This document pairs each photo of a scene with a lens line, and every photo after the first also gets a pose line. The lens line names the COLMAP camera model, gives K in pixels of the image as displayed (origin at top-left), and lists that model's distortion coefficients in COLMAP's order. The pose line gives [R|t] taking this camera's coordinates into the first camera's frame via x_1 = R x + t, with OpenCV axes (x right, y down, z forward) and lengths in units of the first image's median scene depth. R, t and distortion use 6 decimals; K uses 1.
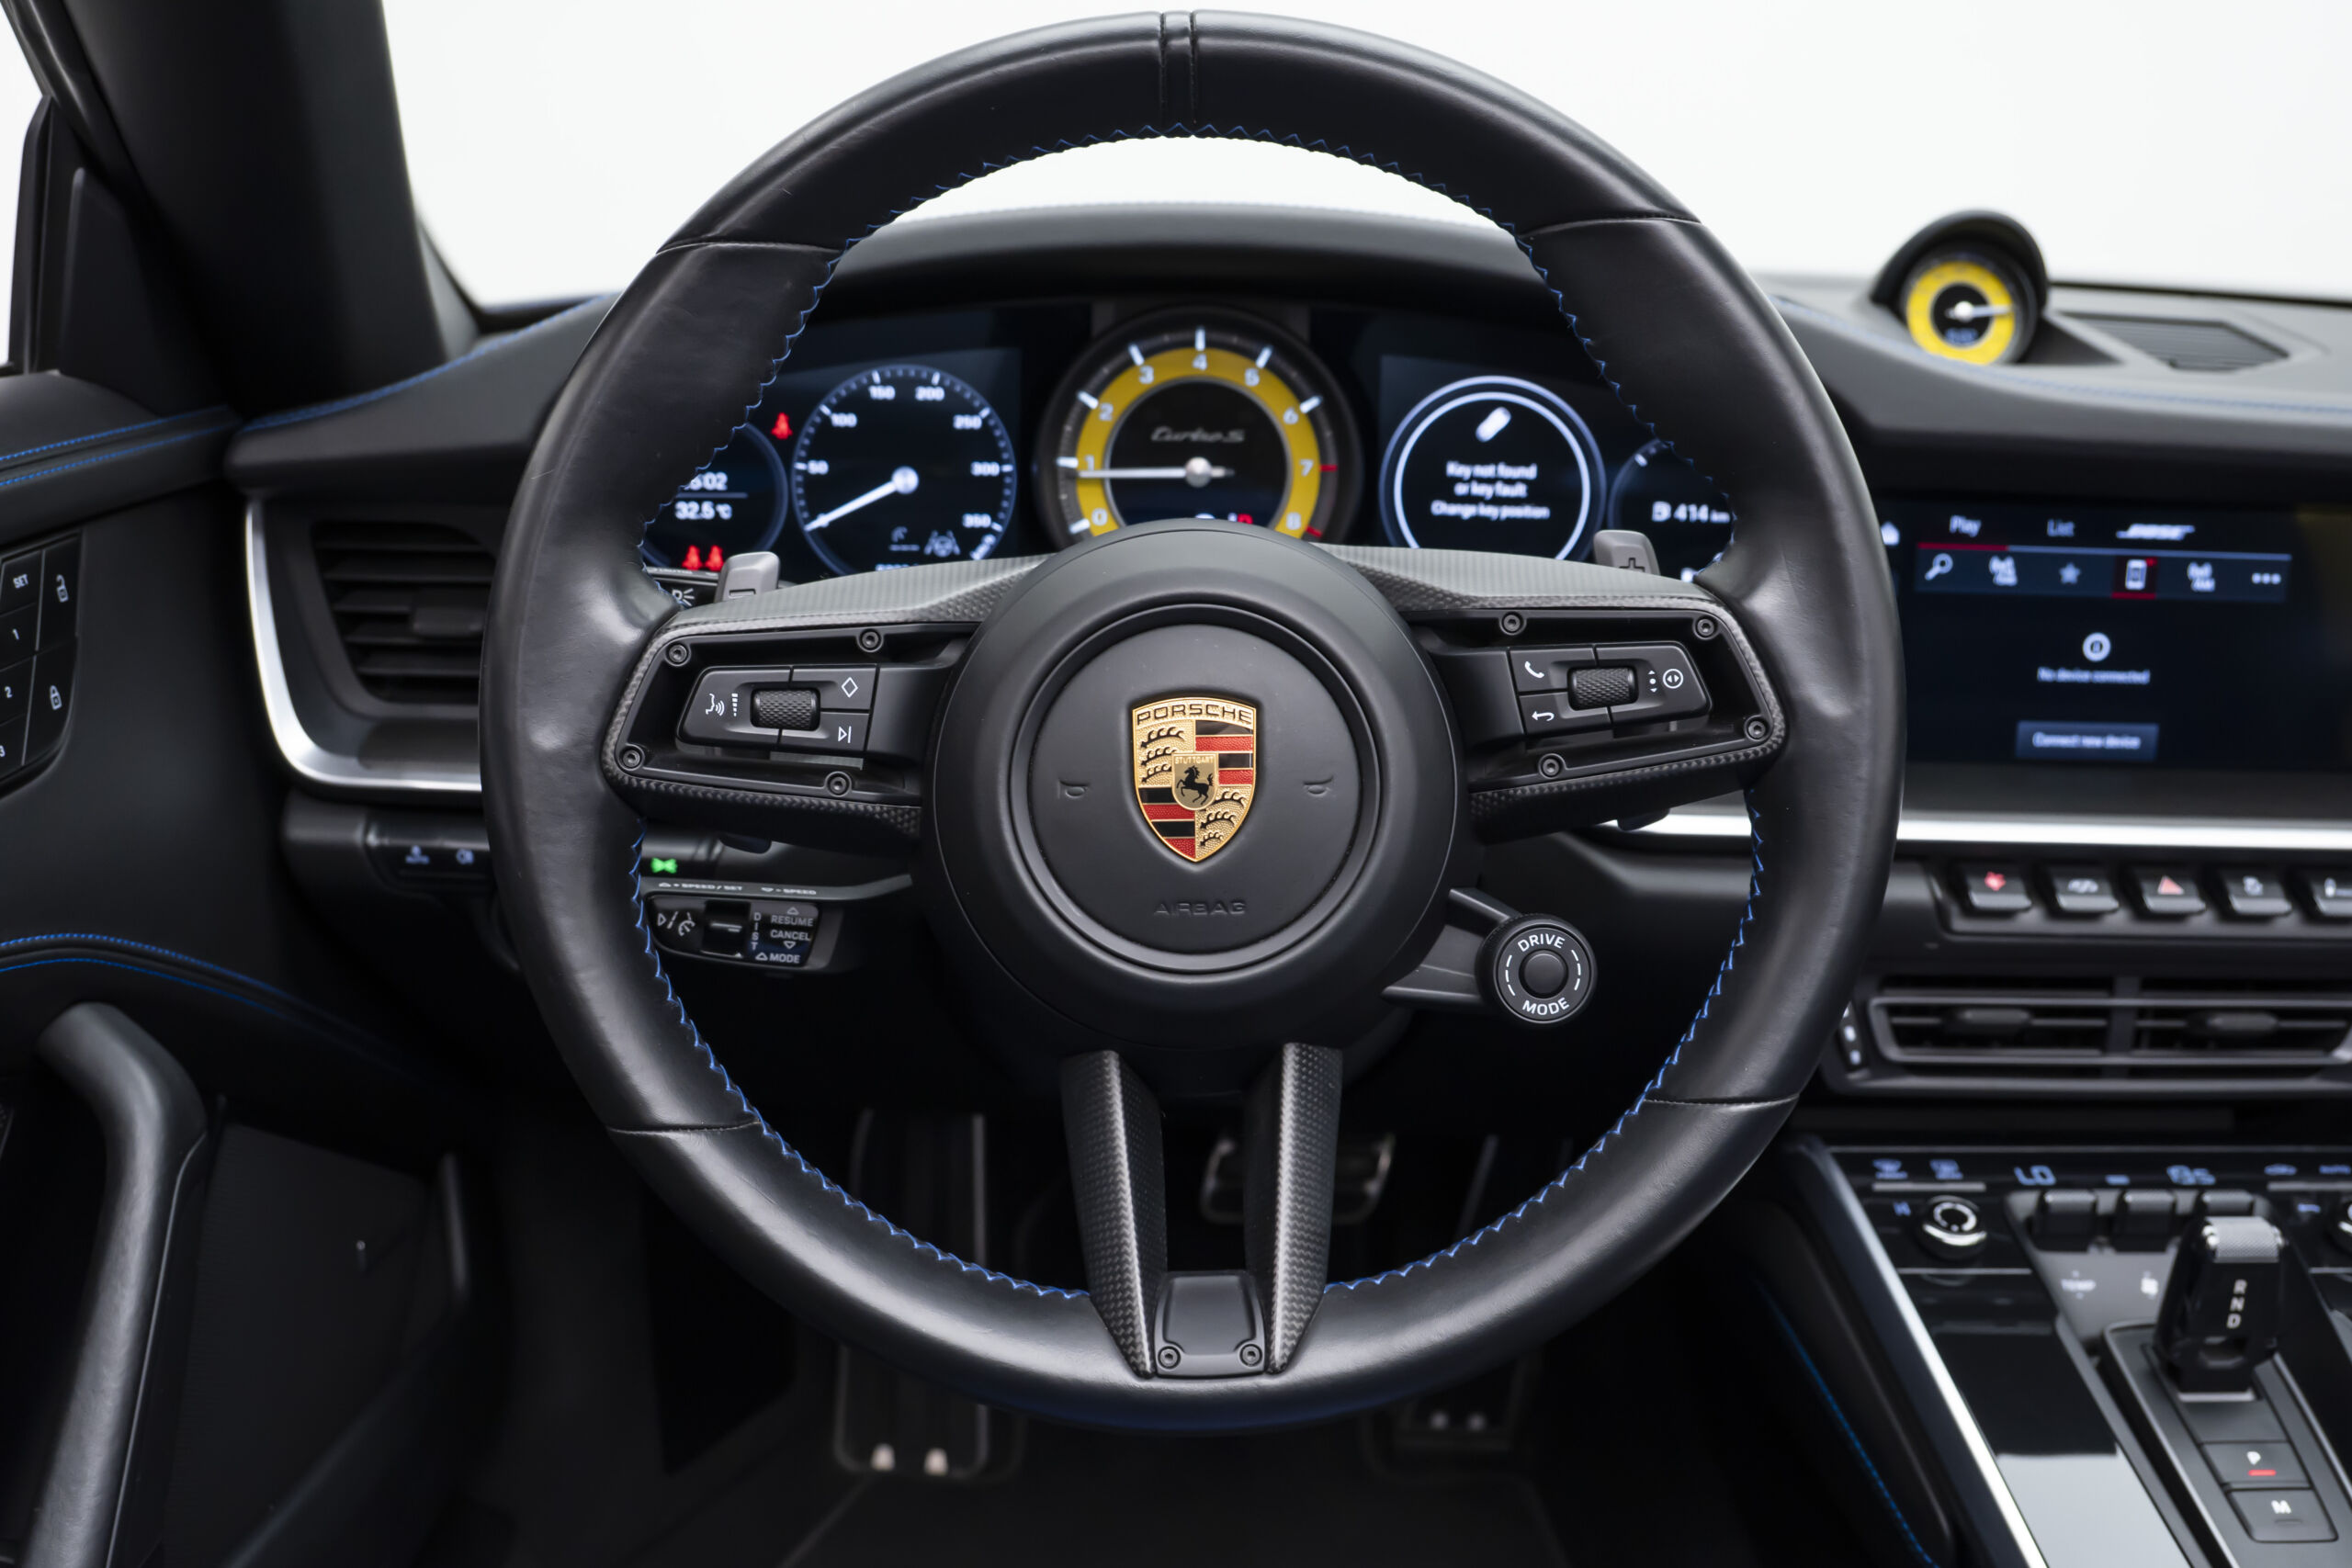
lens RADIAL K [[2201.5, 0, 1198.1], [0, 2201.5, 829.5], [0, 0, 1]] dist [-0.111381, 0.000000]
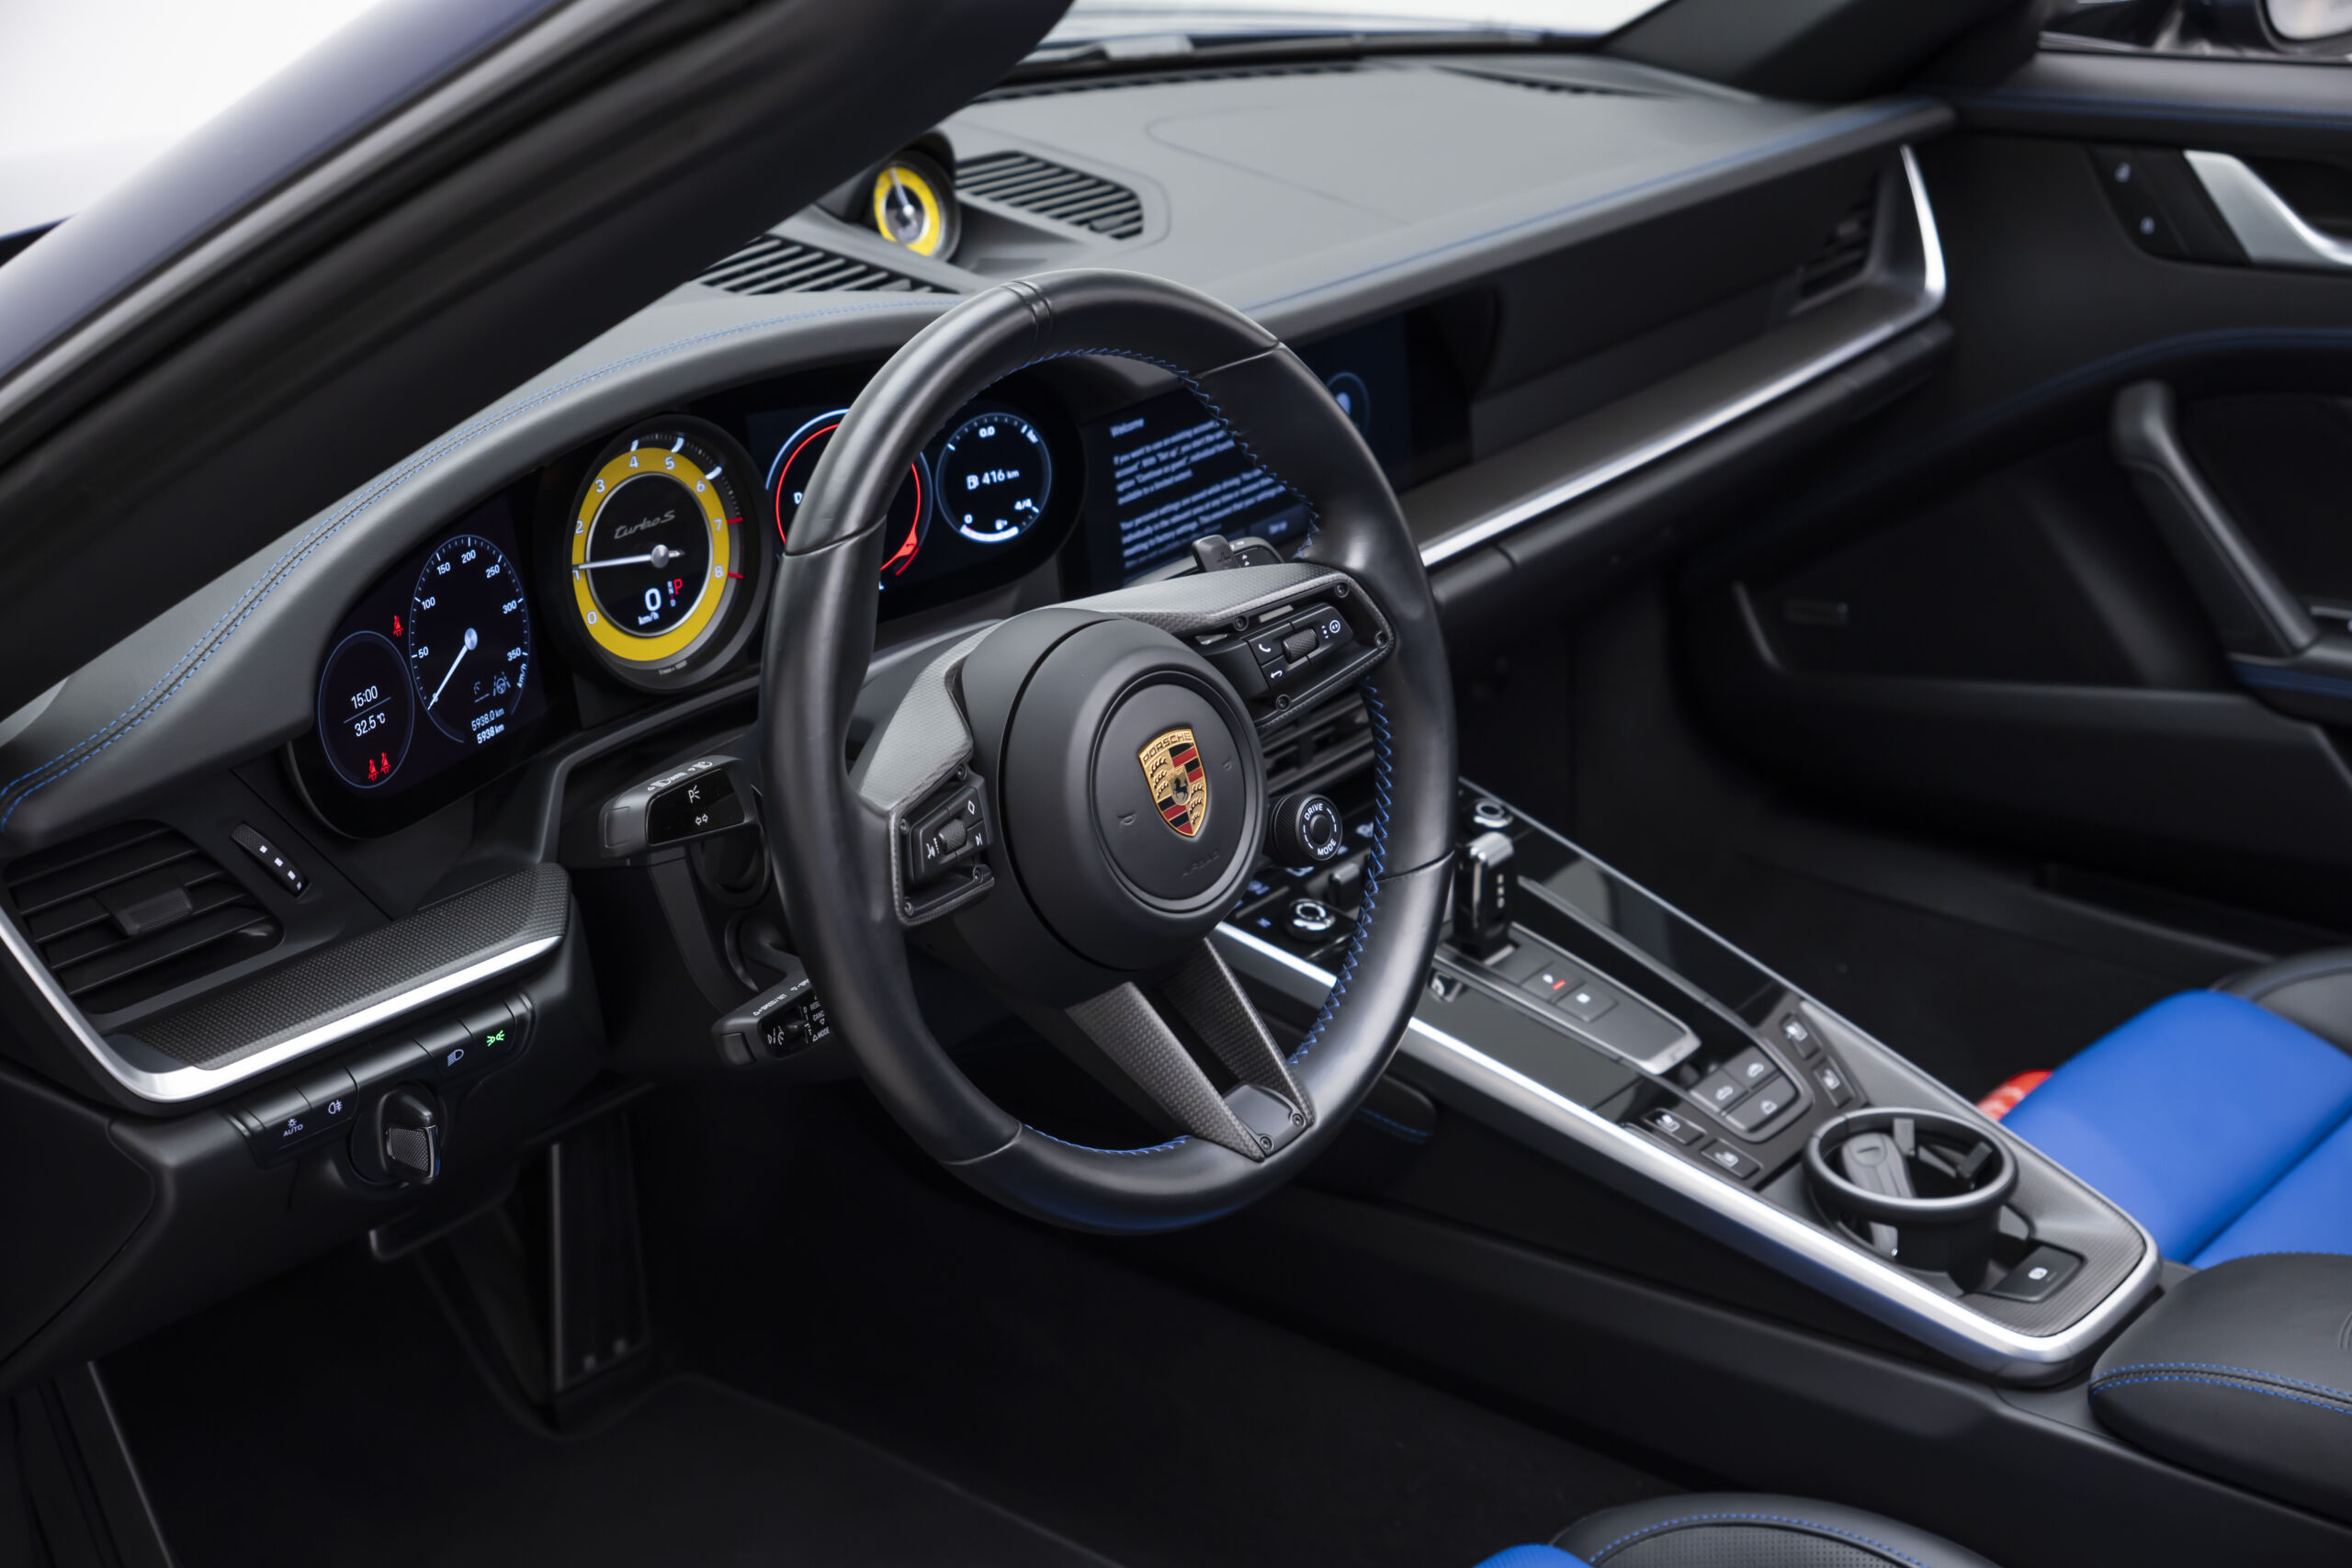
lens RADIAL K [[3378.2, 0, 1177.1], [0, 3378.2, 795.1], [0, 0, 1]] dist [0.218982, 0.000000]
pose [[0.639198, -0.336563, 0.691485, -1.126116], [0.270564, 0.940083, 0.207456, -0.348469], [-0.719875, 0.054486, 0.691962, -0.432659]]
